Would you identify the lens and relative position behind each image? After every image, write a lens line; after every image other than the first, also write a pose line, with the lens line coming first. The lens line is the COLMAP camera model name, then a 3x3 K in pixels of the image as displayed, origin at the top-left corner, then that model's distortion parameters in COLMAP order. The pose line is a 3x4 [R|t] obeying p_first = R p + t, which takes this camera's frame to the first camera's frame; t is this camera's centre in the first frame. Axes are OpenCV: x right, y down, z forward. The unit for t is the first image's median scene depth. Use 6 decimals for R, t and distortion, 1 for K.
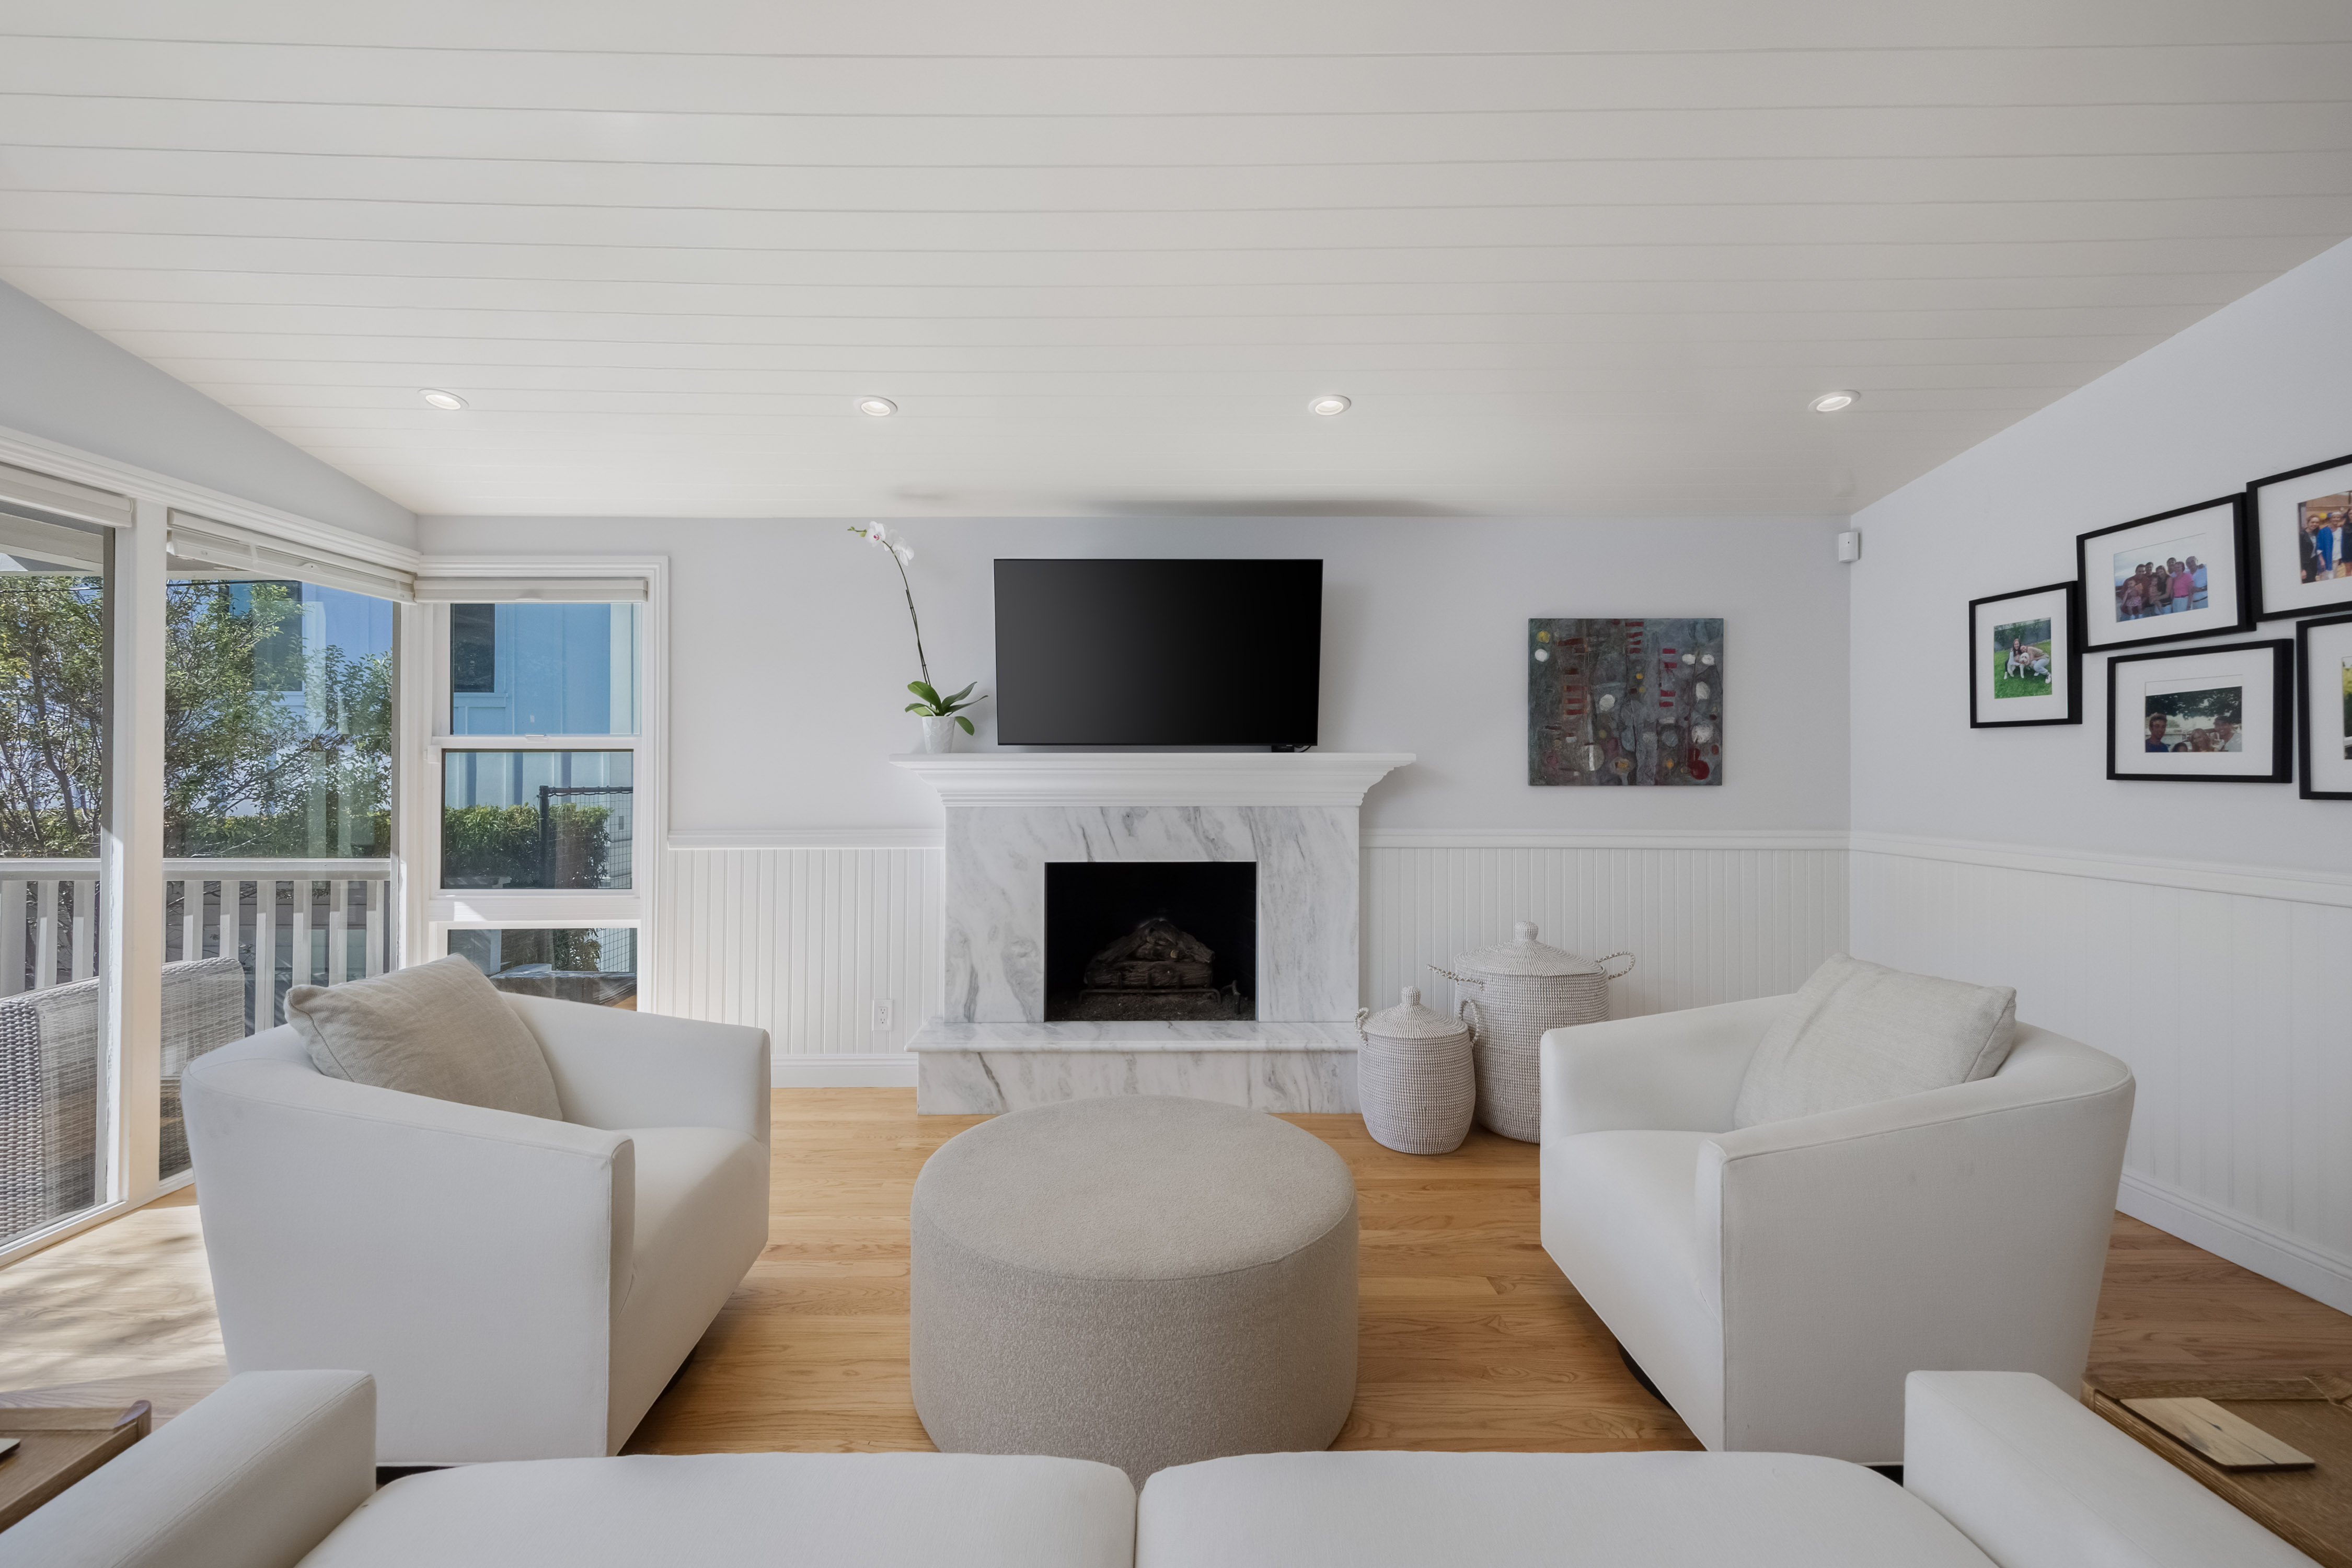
lens RADIAL K [[976.0, 0, 1150.0], [0, 976.0, 771.4], [0, 0, 1]] dist [0.008252, 0.000724]
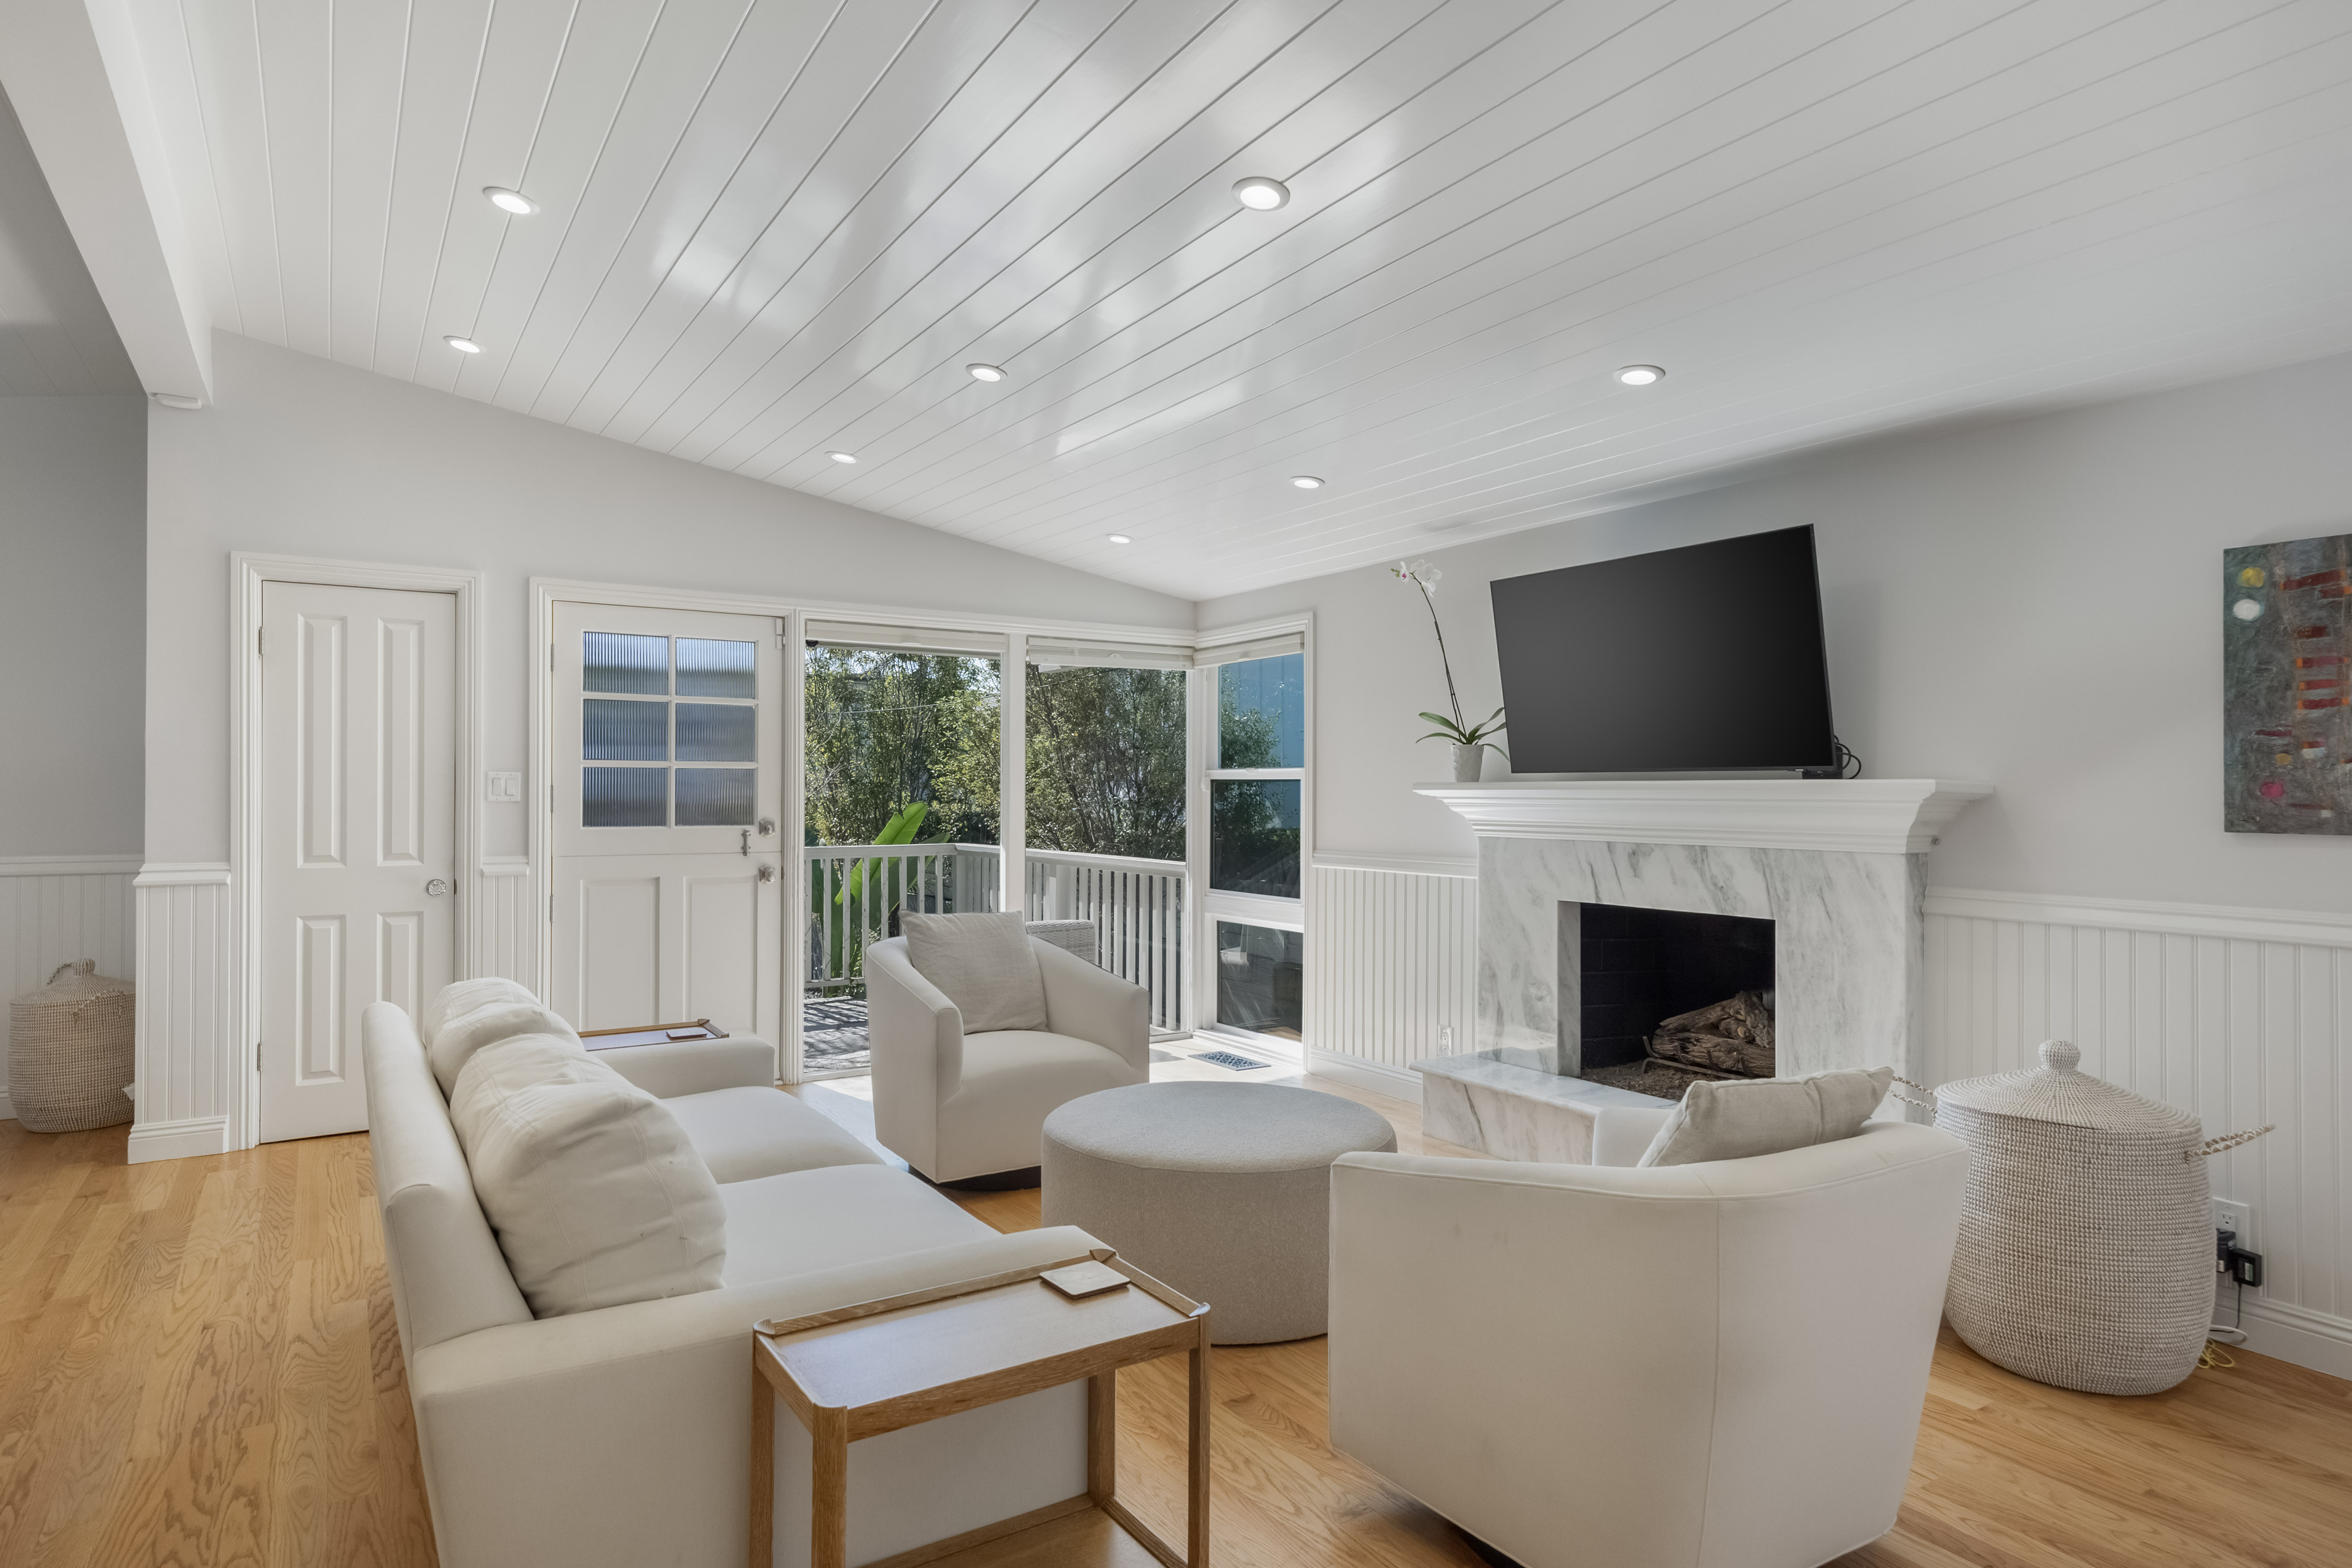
lens RADIAL K [[1334.2, 0, 1156.6], [0, 1334.2, 778.4], [0, 0, 1]] dist [-0.001987, 0.006000]
pose [[0.517980, -0.005789, -0.855373, 0.764130], [-0.004096, 0.999949, -0.009248, -0.008078], [0.855383, 0.008294, 0.517930, 0.028763]]
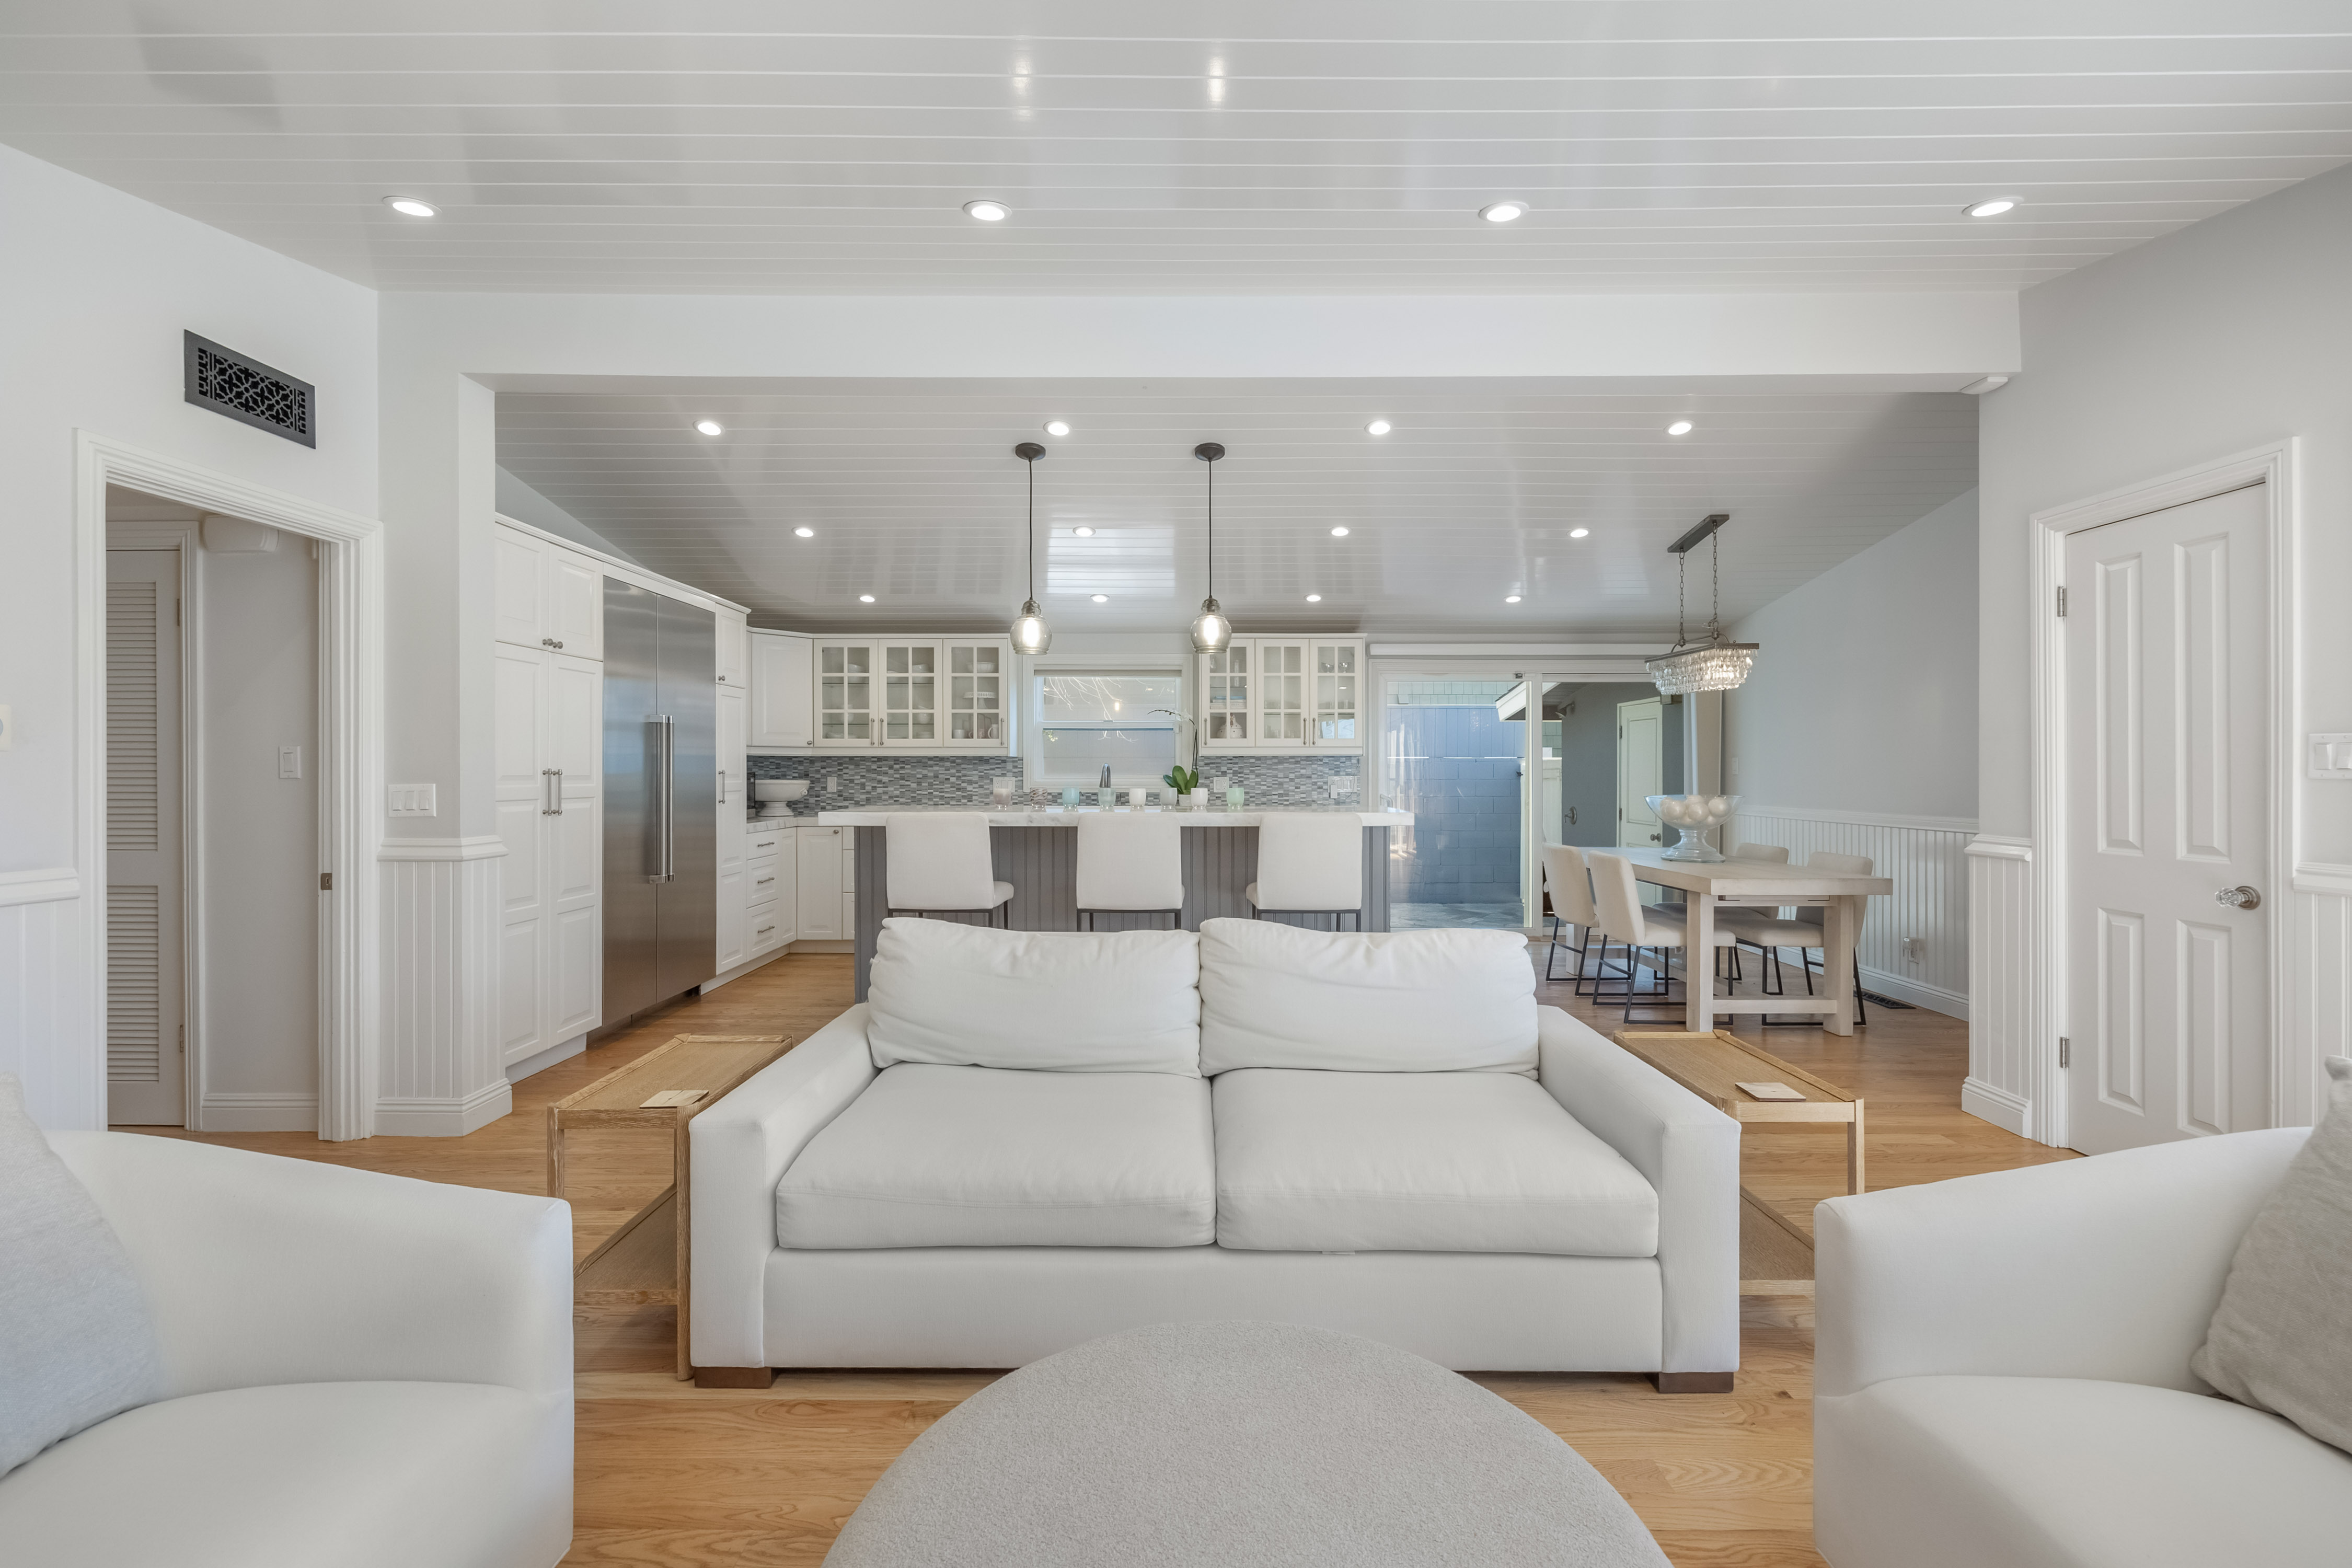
lens RADIAL K [[976.0, 0, 1186.3], [0, 976.0, 768.9], [0, 0, 1]] dist [0.008252, 0.000724]
pose [[-0.999904, -0.000264, 0.013827, 0.002368], [-0.000244, 0.999999, 0.001456, -0.001509], [-0.013827, 0.001453, -0.999903, 0.826593]]
